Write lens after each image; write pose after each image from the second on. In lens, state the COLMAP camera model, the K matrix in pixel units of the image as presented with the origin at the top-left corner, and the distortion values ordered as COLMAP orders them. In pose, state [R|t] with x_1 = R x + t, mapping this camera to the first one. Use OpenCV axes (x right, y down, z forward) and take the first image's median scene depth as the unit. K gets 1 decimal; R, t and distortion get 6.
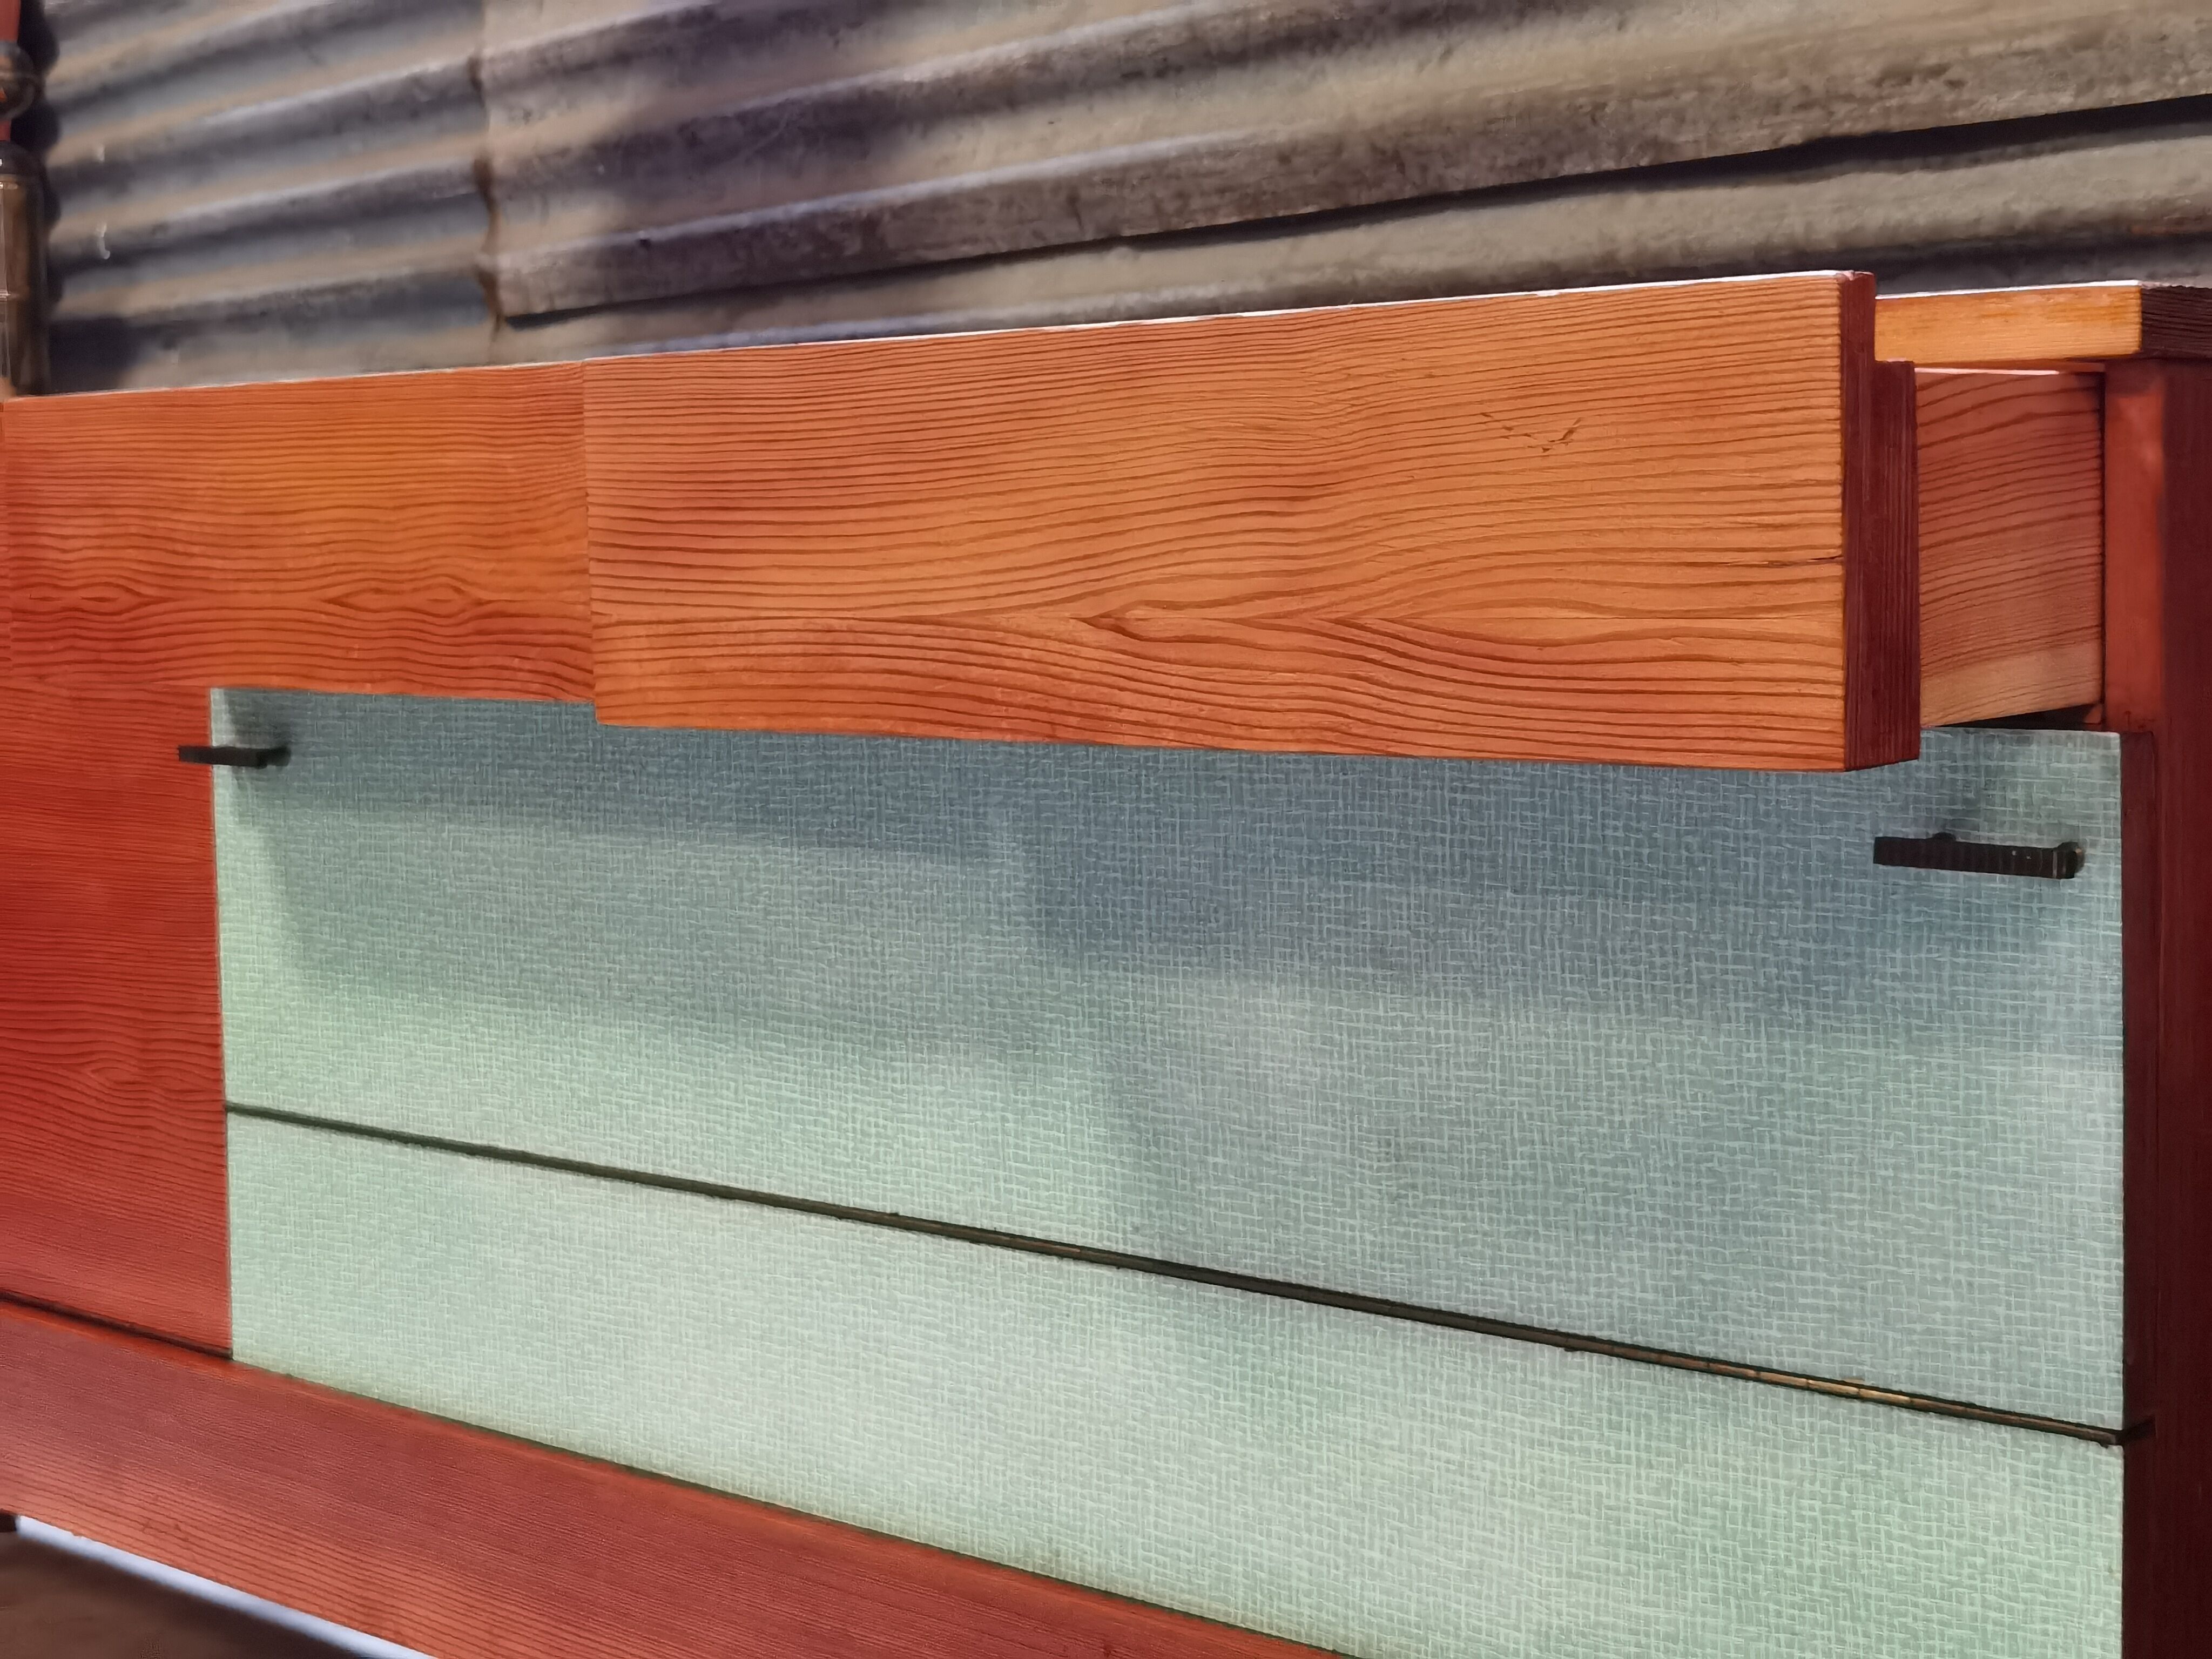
lens RADIAL K [[3495.1, 0, 1108.2], [0, 3495.1, 779.6], [0, 0, 1]] dist [0.325647, -2.650681]
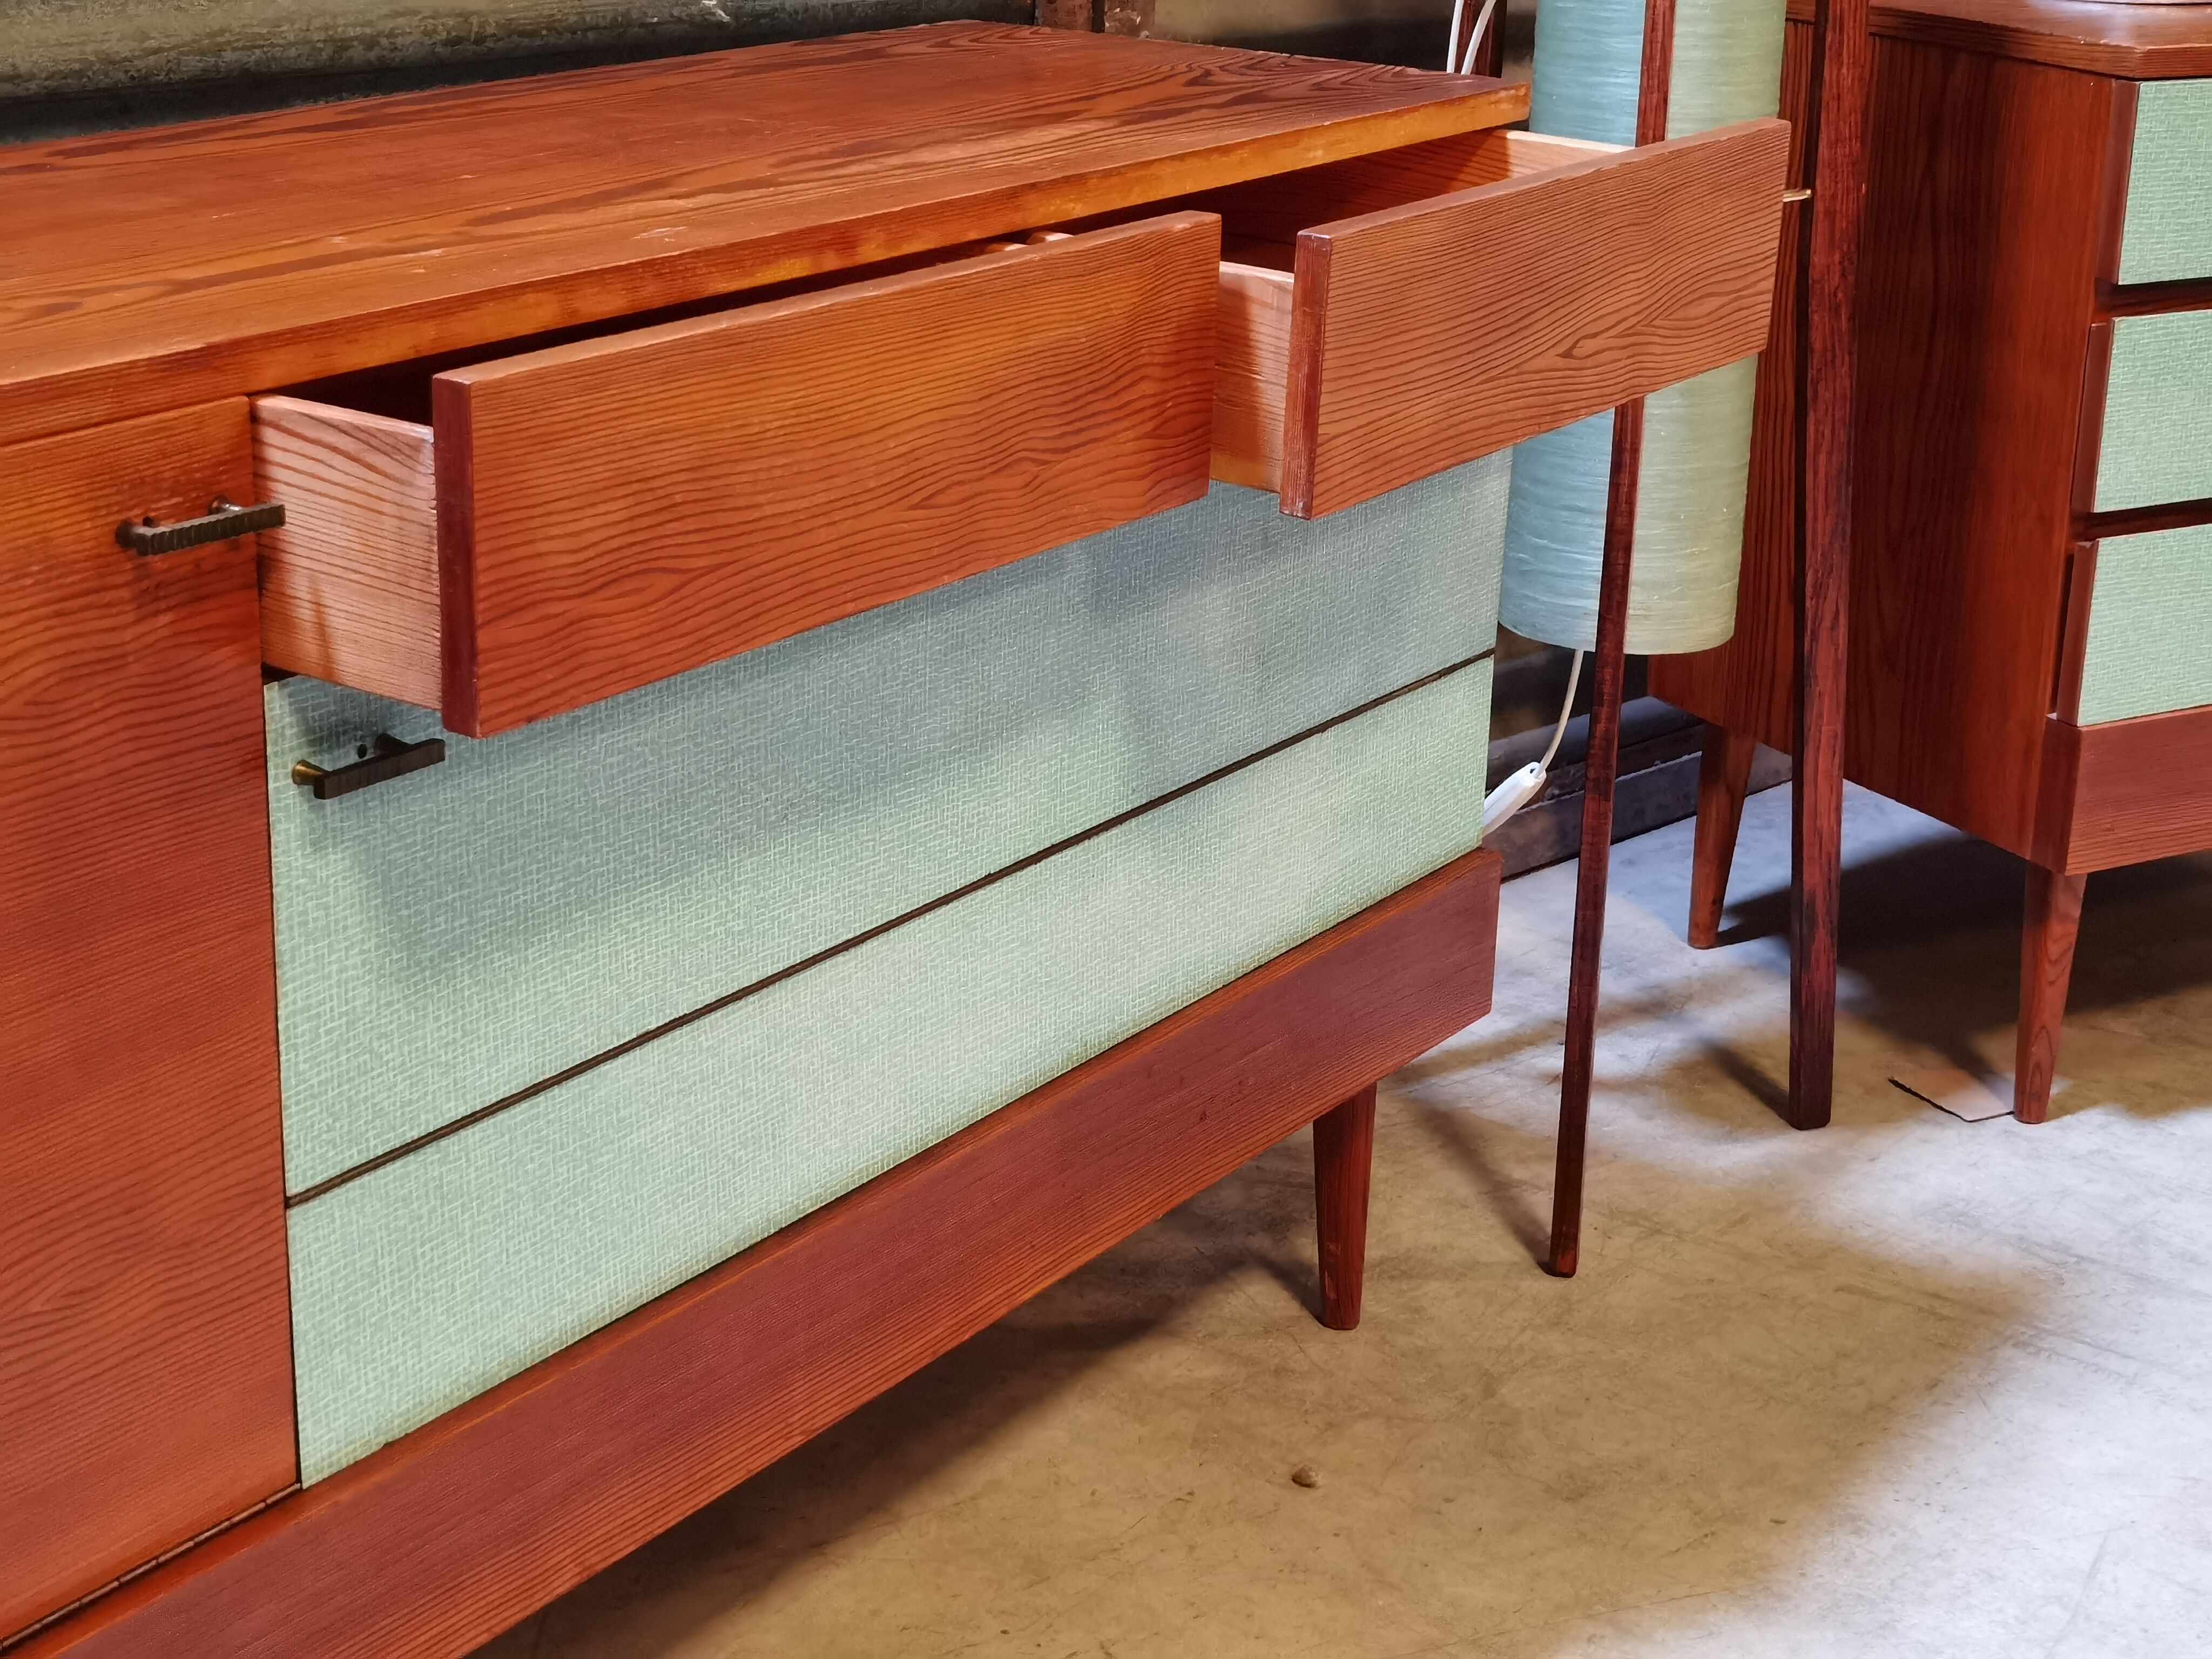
lens RADIAL K [[3495.1, 0, 1108.2], [0, 3495.1, 779.6], [0, 0, 1]] dist [0.325647, -2.650681]
pose [[-0.148294, -0.306589, 0.940219, -1.347092], [0.038509, 0.948220, 0.315272, -0.327486], [-0.988193, 0.082960, -0.128809, 1.231206]]
